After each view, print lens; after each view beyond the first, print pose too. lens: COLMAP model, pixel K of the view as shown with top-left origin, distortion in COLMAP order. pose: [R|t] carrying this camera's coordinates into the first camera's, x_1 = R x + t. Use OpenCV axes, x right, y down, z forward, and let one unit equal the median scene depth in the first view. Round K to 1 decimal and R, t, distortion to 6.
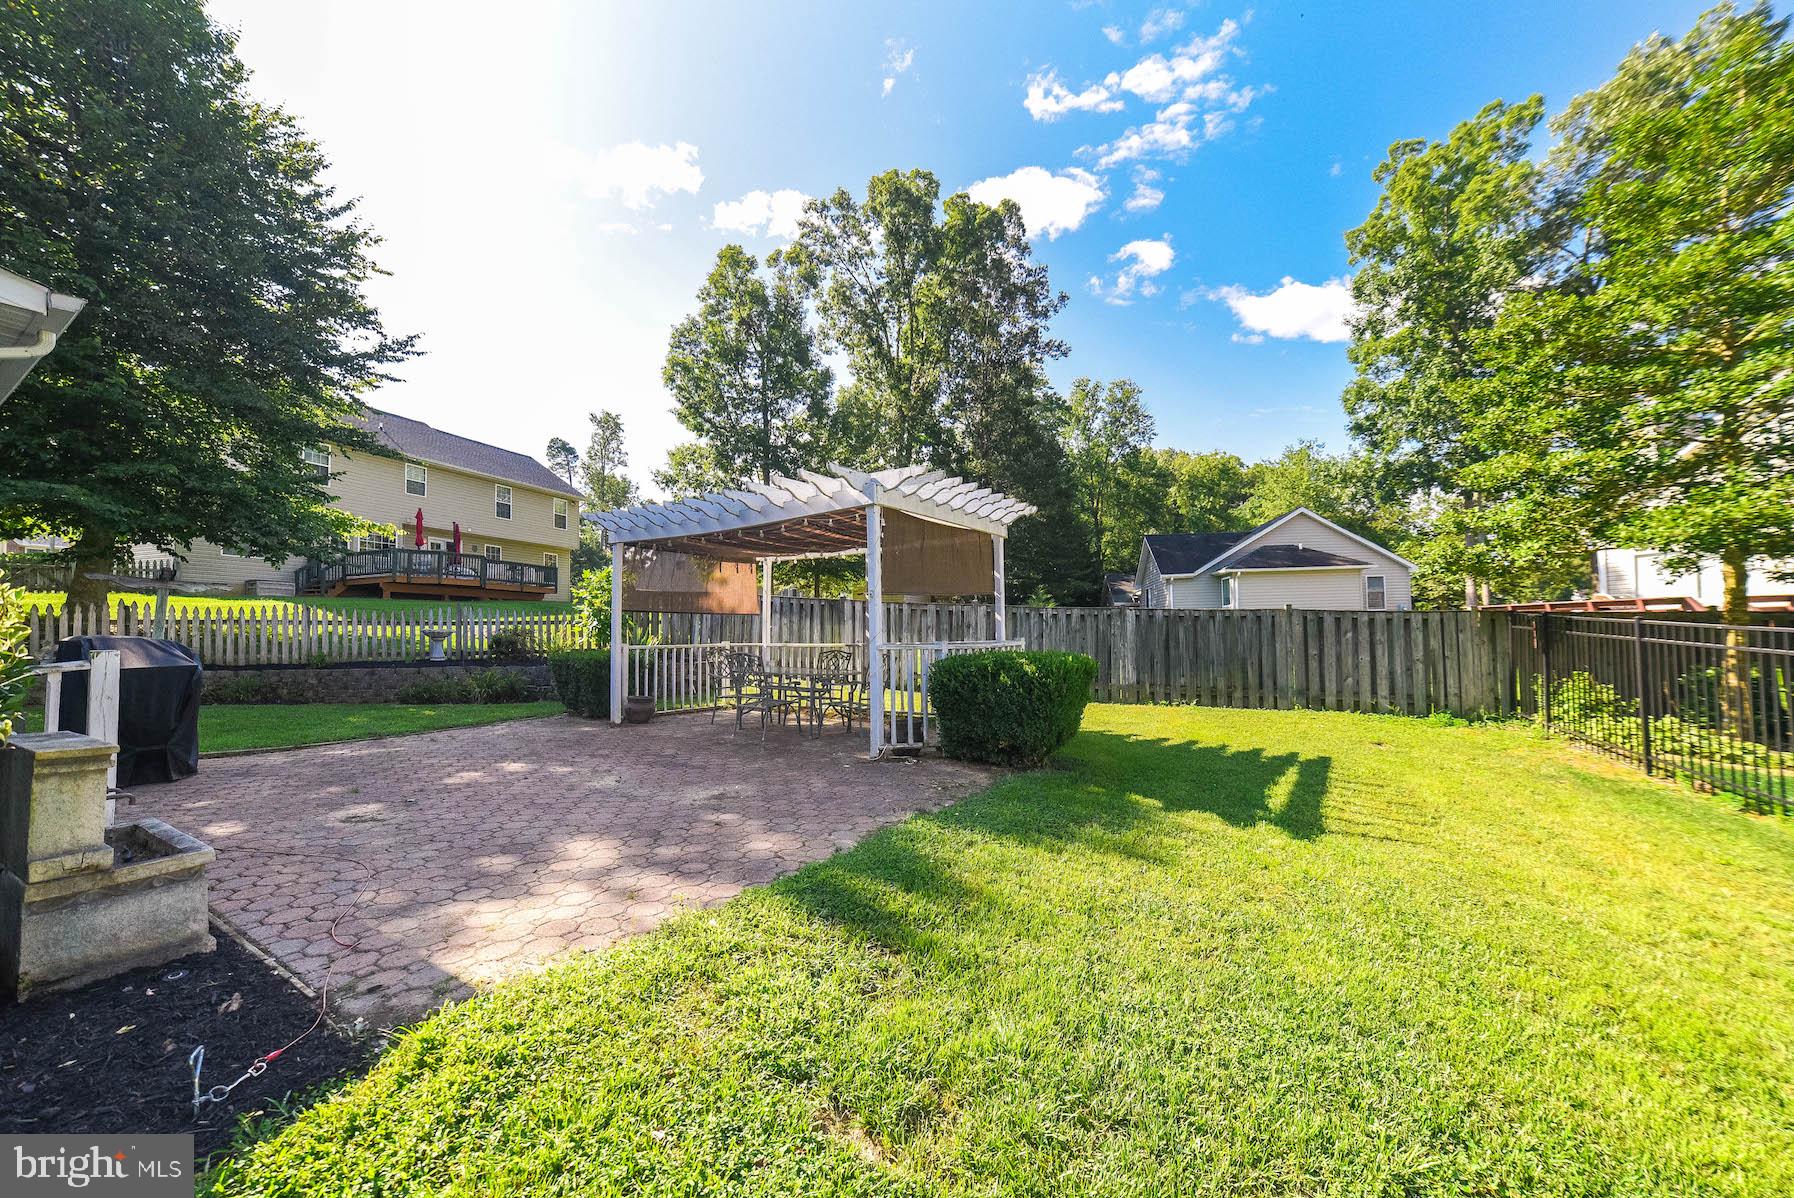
lens RADIAL K [[734.2, 0, 897.1], [0, 734.2, 614.2], [0, 0, 1]] dist [-0.064235, 0.034229]
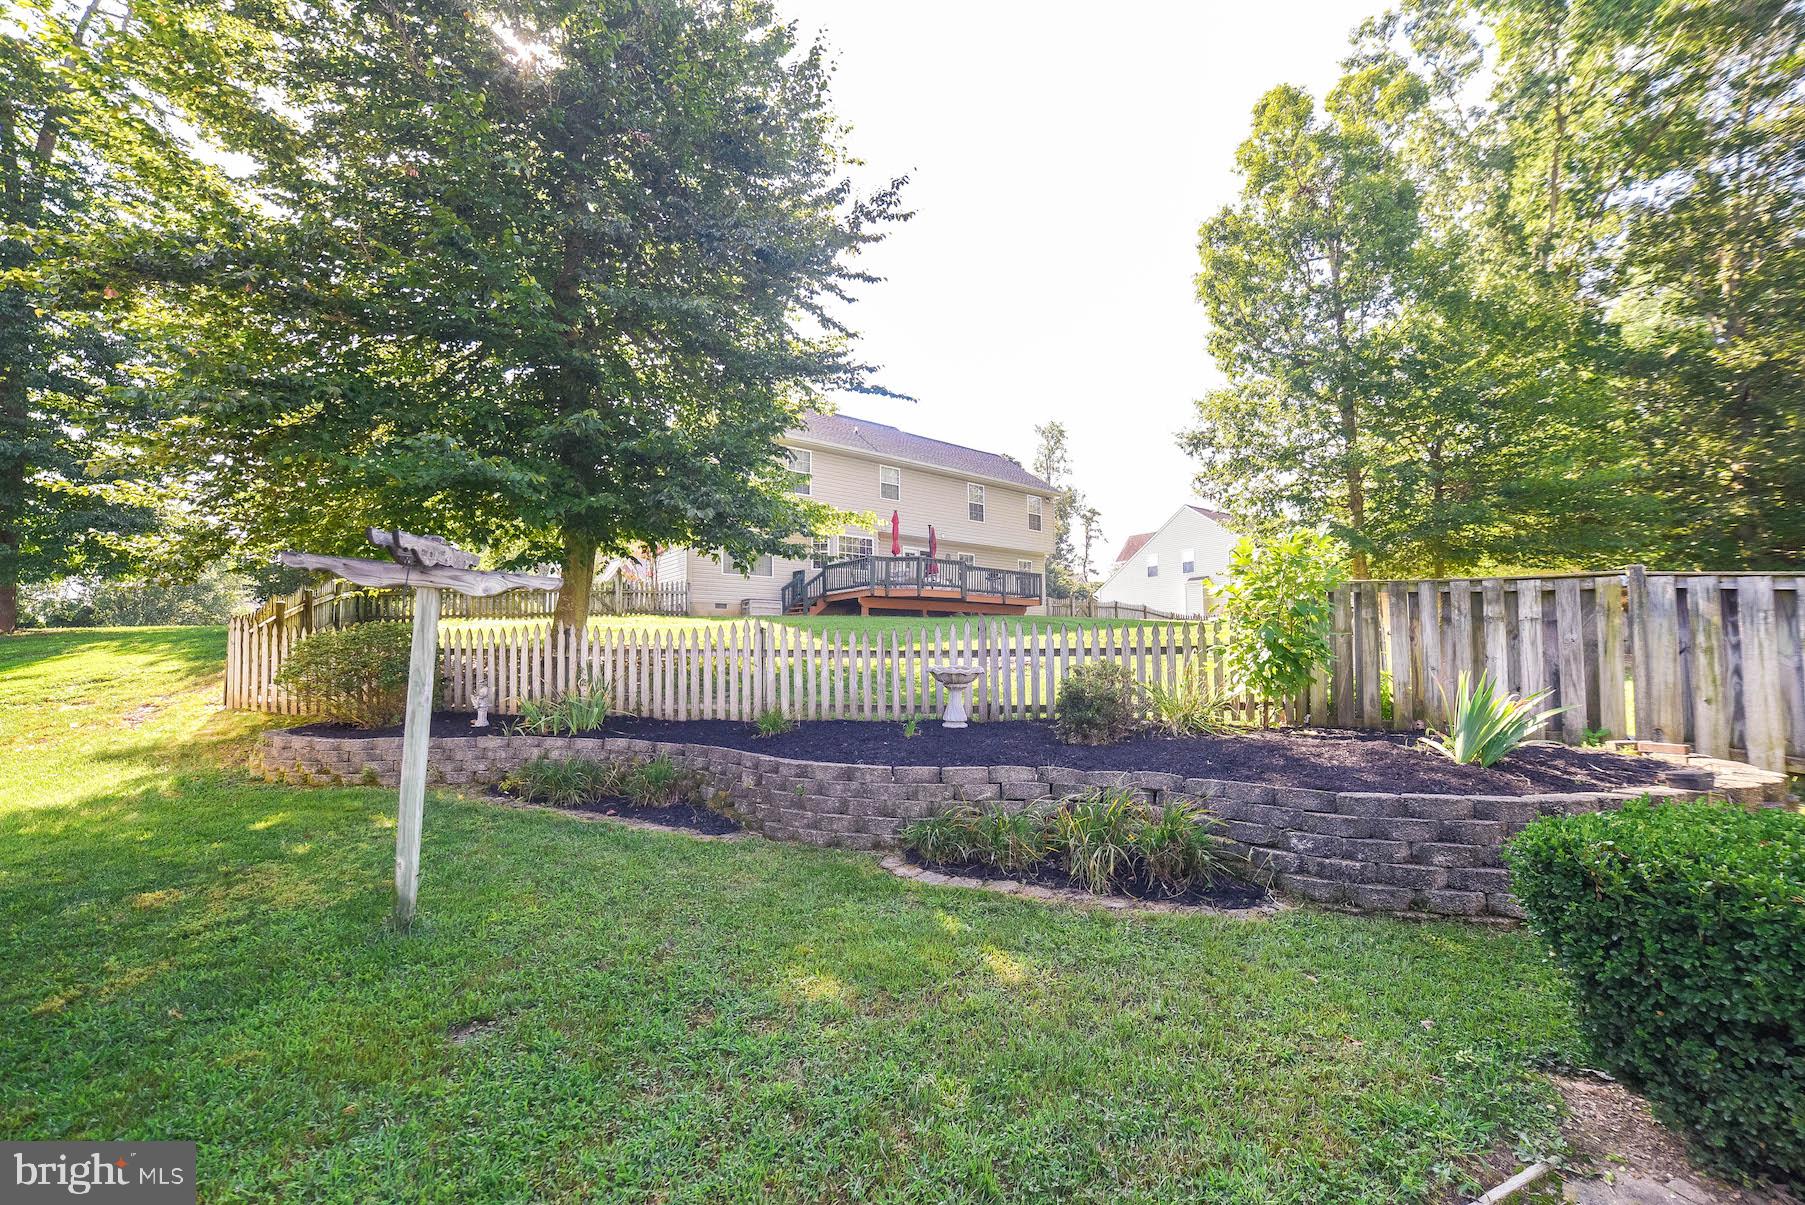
lens RADIAL K [[738.7, 0, 902.6], [0, 738.7, 617.8], [0, 0, 1]] dist [-0.064235, 0.034229]
pose [[0.844879, -0.019430, -0.534605, -0.207831], [0.011974, 0.999777, -0.017414, -0.003413], [0.534824, 0.008311, 0.844923, 0.285877]]
